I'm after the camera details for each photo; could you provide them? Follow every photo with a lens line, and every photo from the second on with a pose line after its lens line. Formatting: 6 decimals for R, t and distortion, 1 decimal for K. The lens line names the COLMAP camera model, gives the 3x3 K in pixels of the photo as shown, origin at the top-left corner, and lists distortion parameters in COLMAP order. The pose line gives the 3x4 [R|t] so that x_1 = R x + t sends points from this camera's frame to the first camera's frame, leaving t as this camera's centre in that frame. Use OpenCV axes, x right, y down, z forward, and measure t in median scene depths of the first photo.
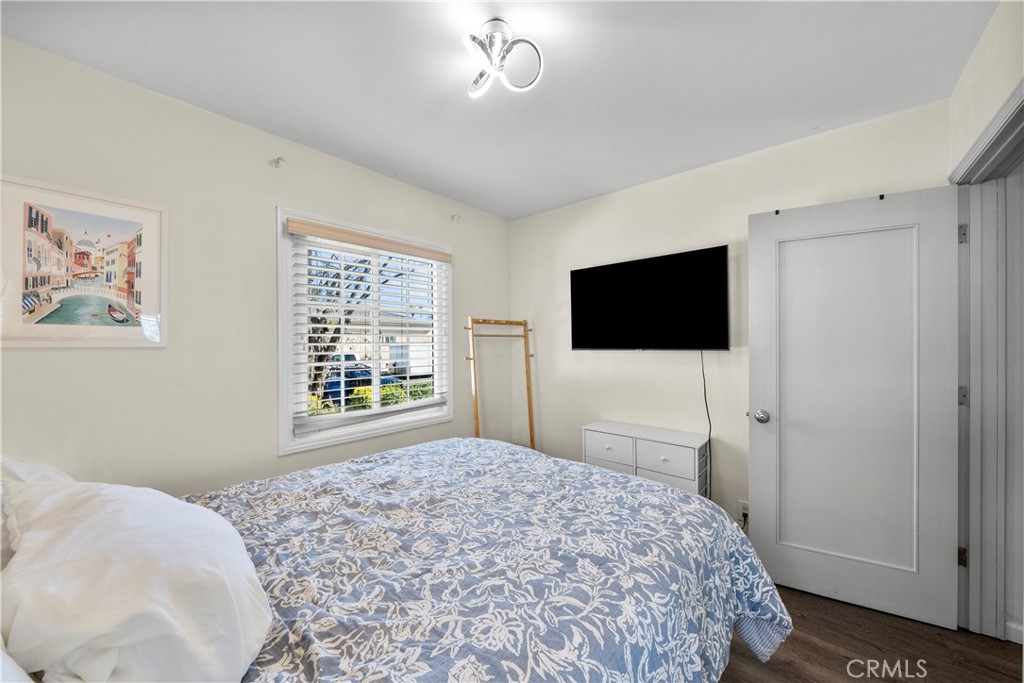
lens RADIAL K [[370.5, 0, 511.8], [0, 370.5, 343.6], [0, 0, 1]] dist [-0.001895, 0.000001]
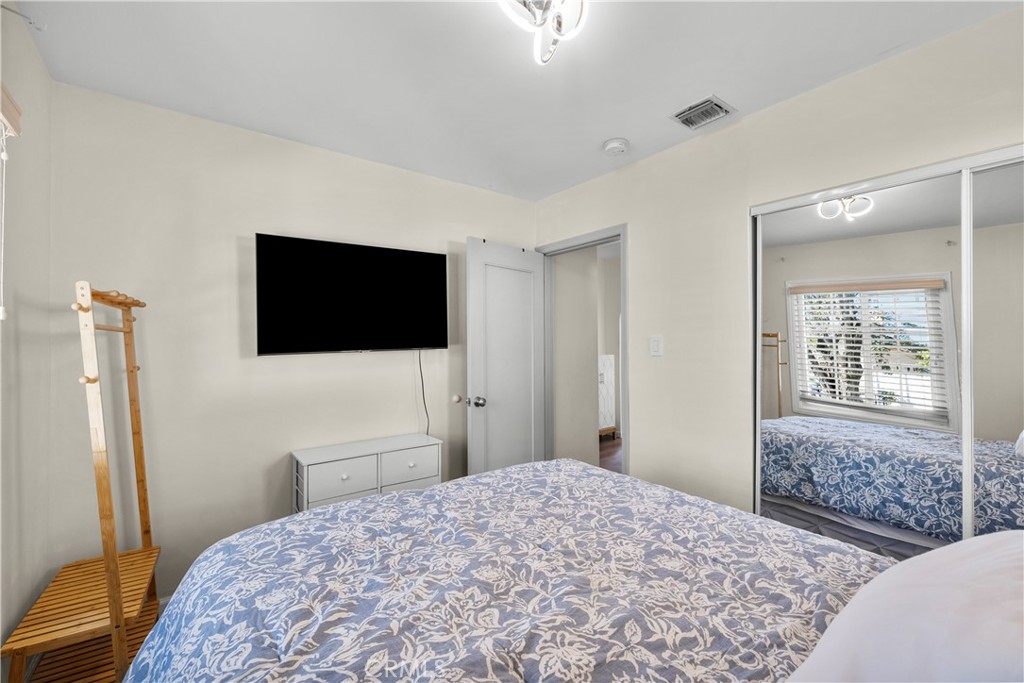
lens RADIAL K [[414.9, 0, 515.4], [0, 414.9, 342.0], [0, 0, 1]] dist [0.000887, 0.000759]
pose [[0.218101, -0.000944, 0.975926, -0.625118], [0.008120, 0.999967, -0.000848, 0.000444], [-0.975892, 0.008110, 0.218101, 0.545471]]
